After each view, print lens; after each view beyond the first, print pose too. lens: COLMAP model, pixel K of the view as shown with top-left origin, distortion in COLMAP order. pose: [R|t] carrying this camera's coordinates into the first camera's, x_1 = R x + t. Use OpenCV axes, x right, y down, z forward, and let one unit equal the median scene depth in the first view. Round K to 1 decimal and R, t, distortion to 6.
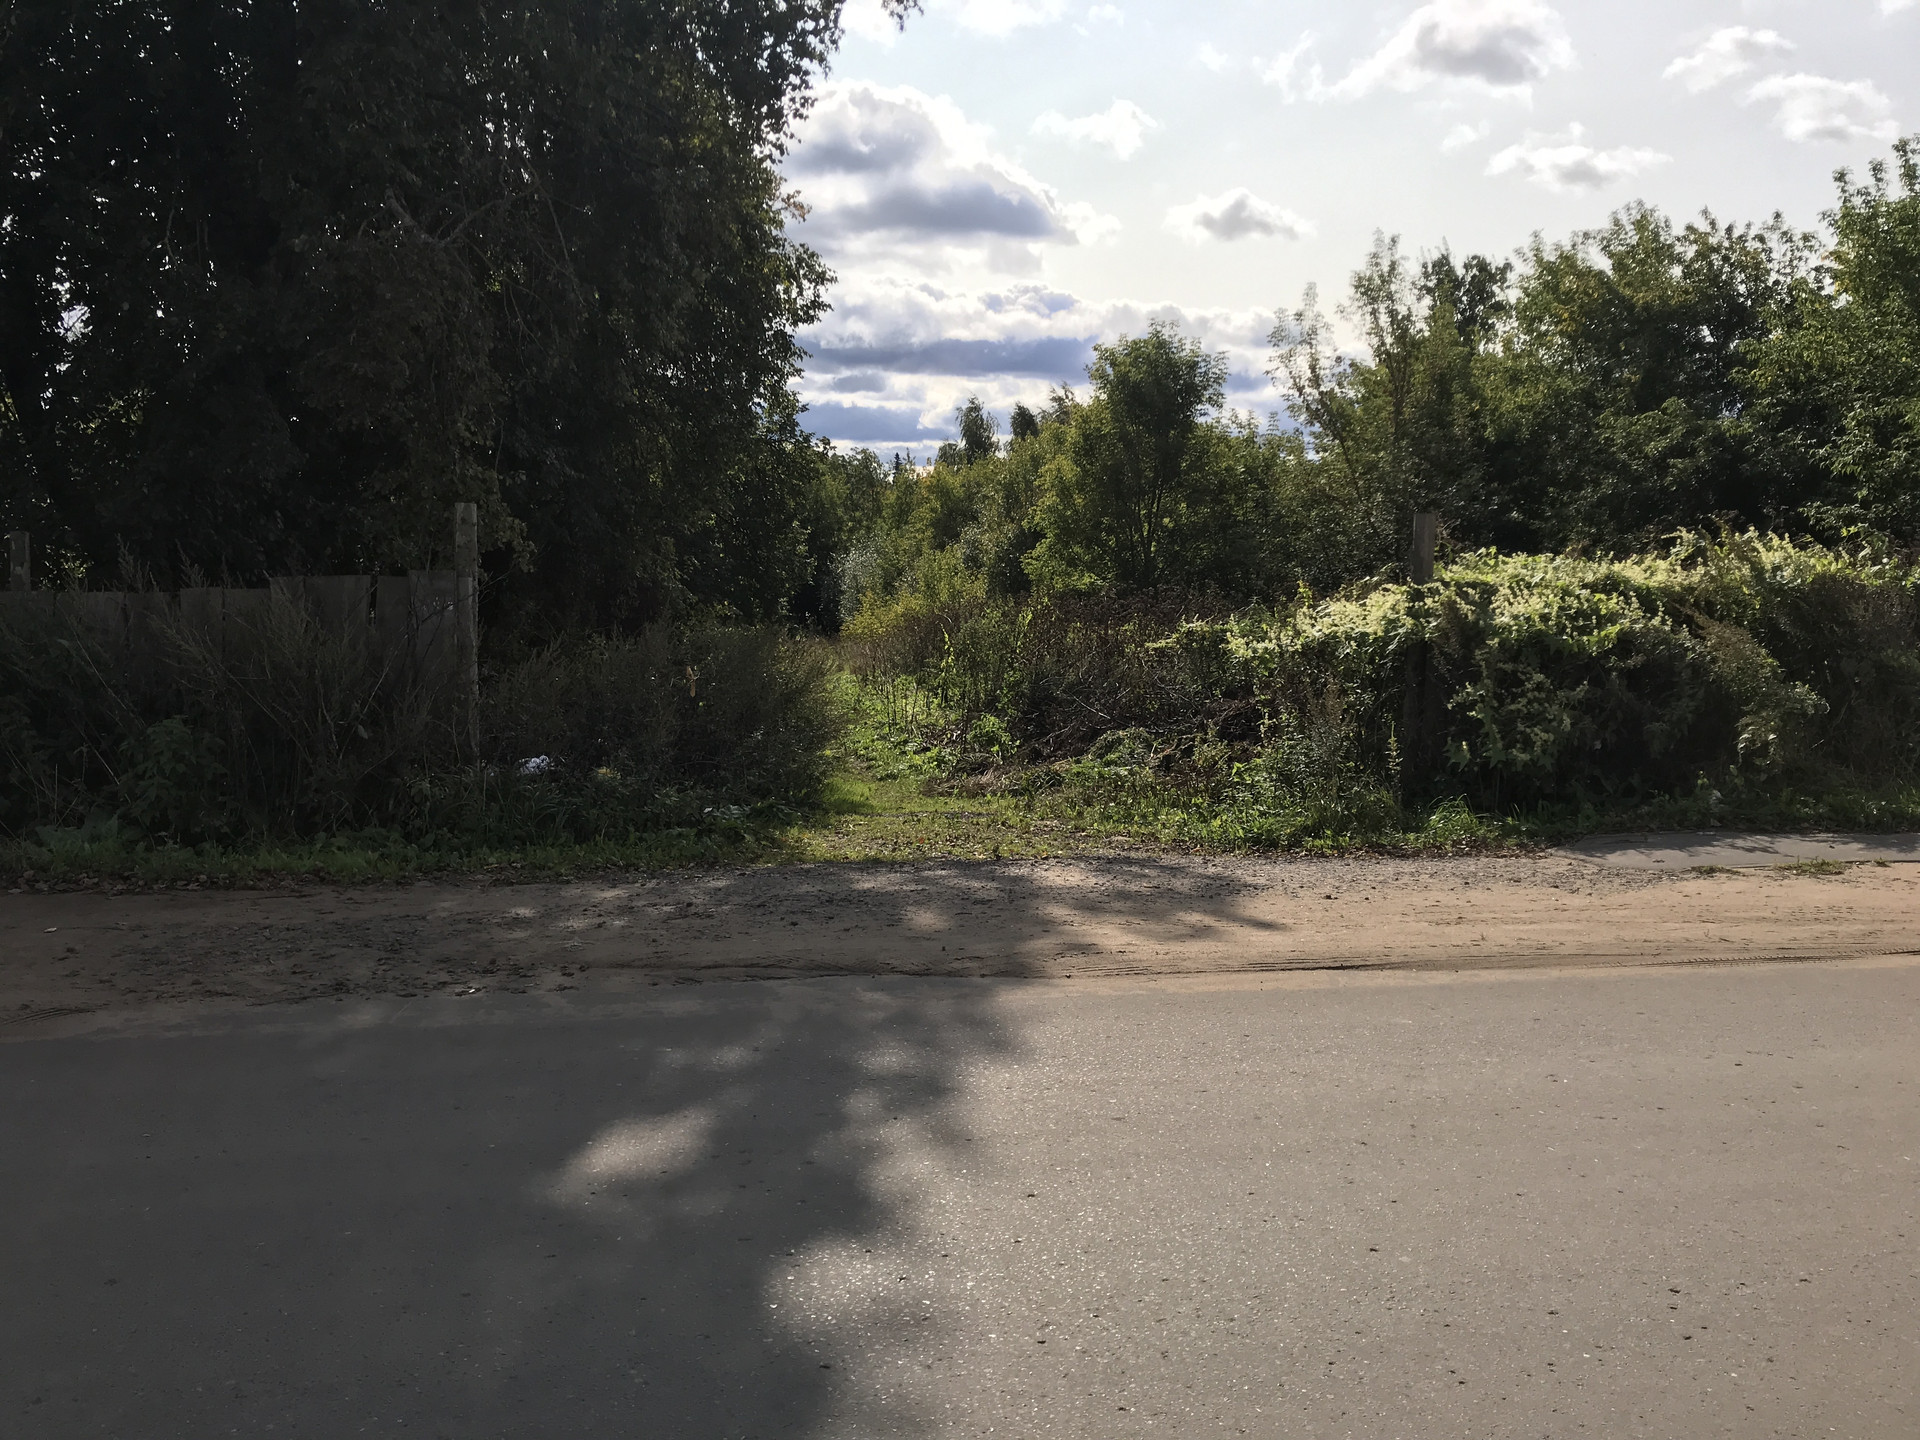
lens RADIAL K [[1579.7, 0, 952.9], [0, 1579.7, 720.4], [0, 0, 1]] dist [0.041363, -0.078780]
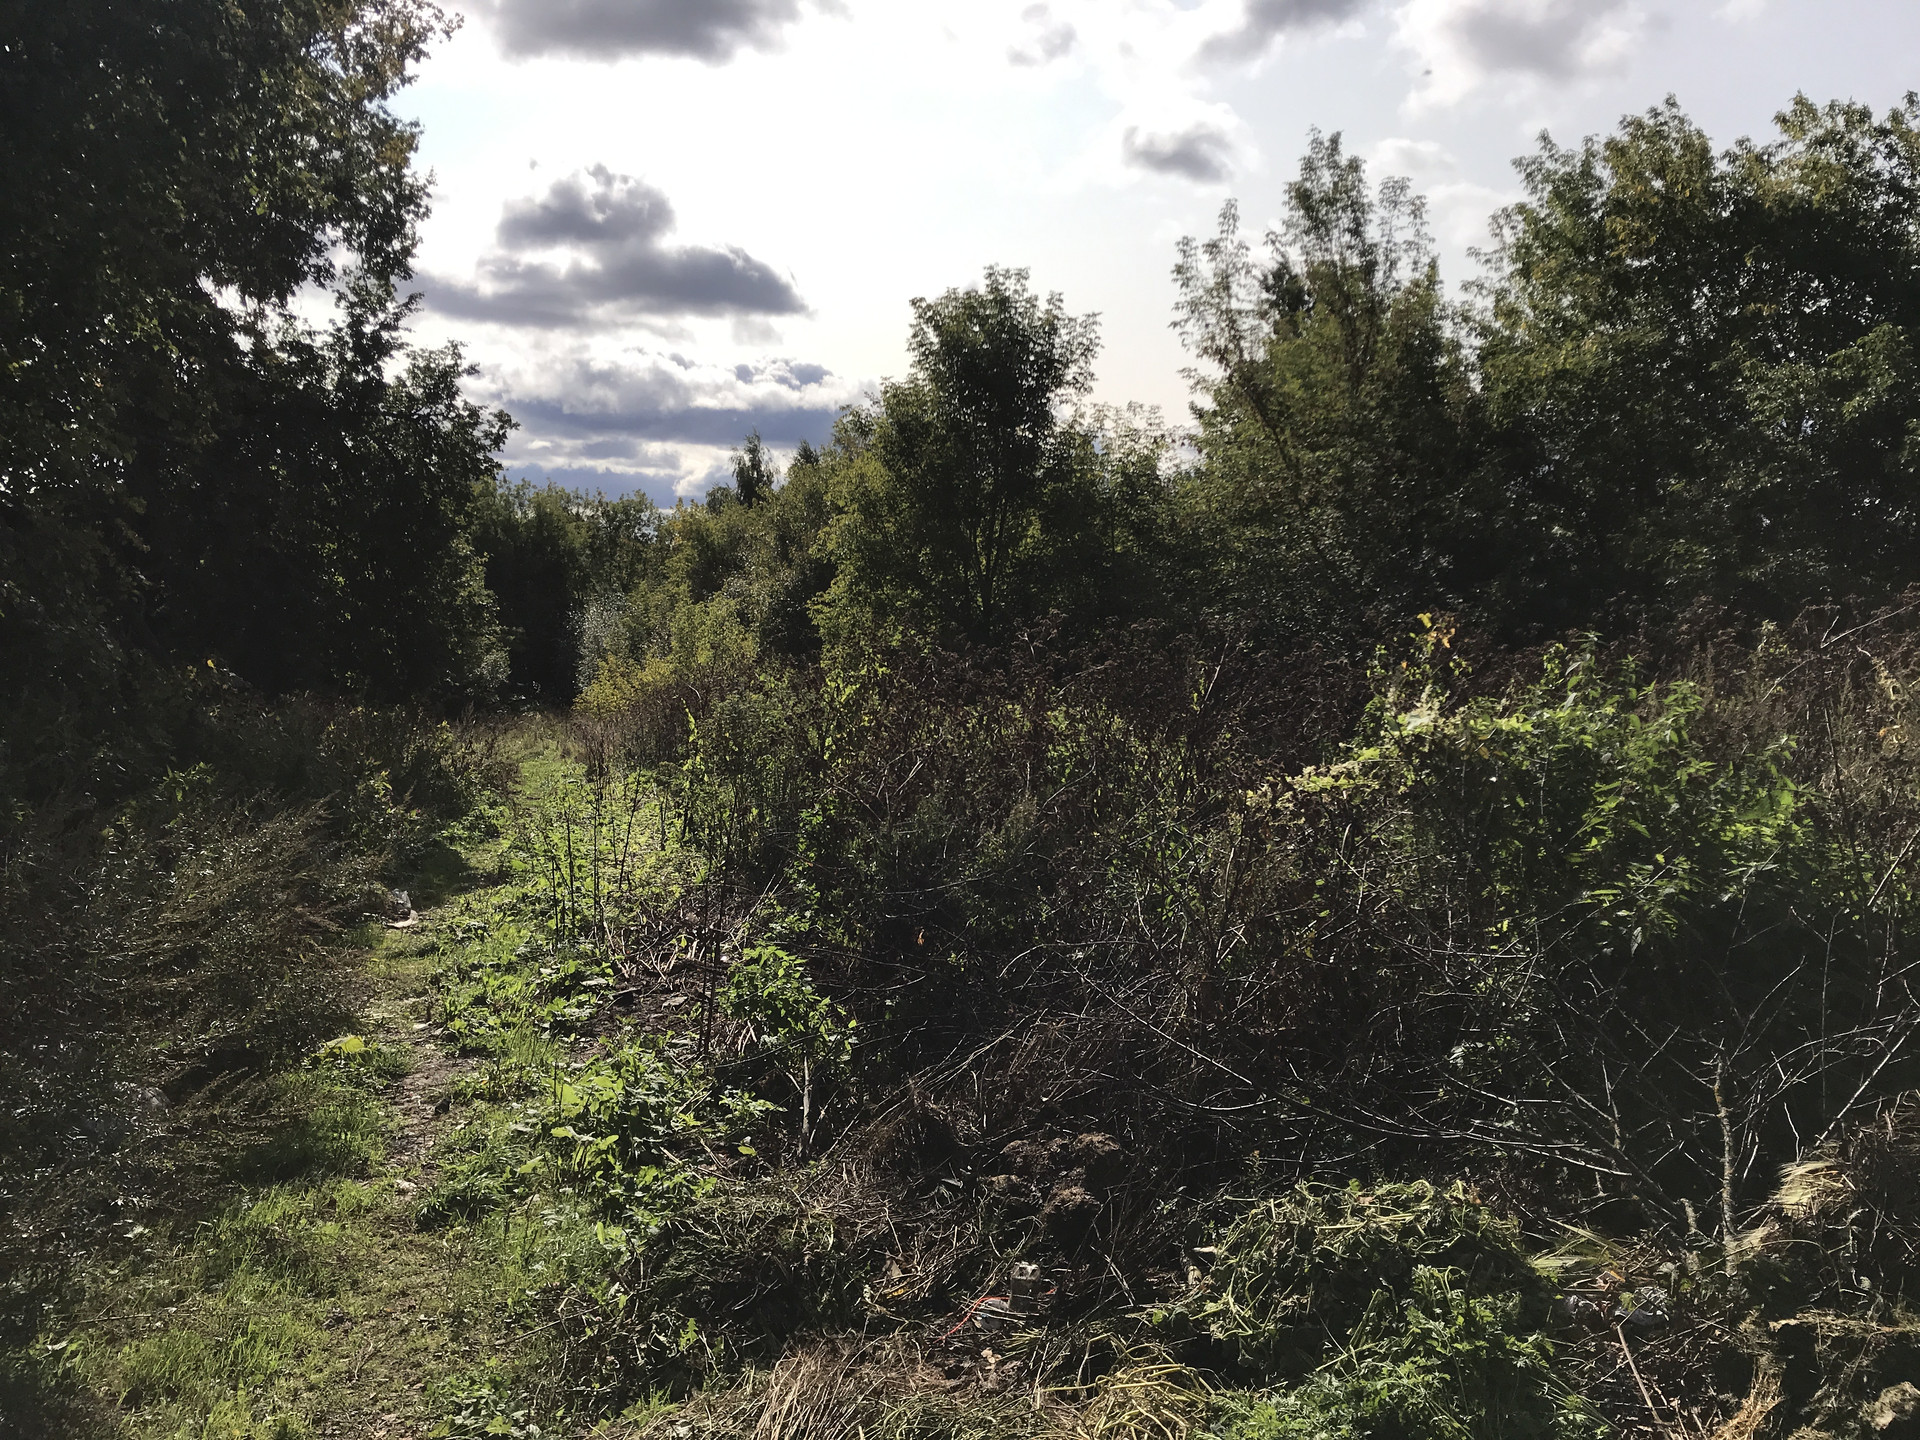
lens RADIAL K [[1579.7, 0, 958.7], [0, 1579.7, 735.9], [0, 0, 1]] dist [0.041363, -0.078780]
pose [[0.987623, -0.019507, 0.155627, -0.004353], [0.024848, 0.999164, -0.032449, -0.009884], [-0.154864, 0.035914, 0.987283, 0.180115]]
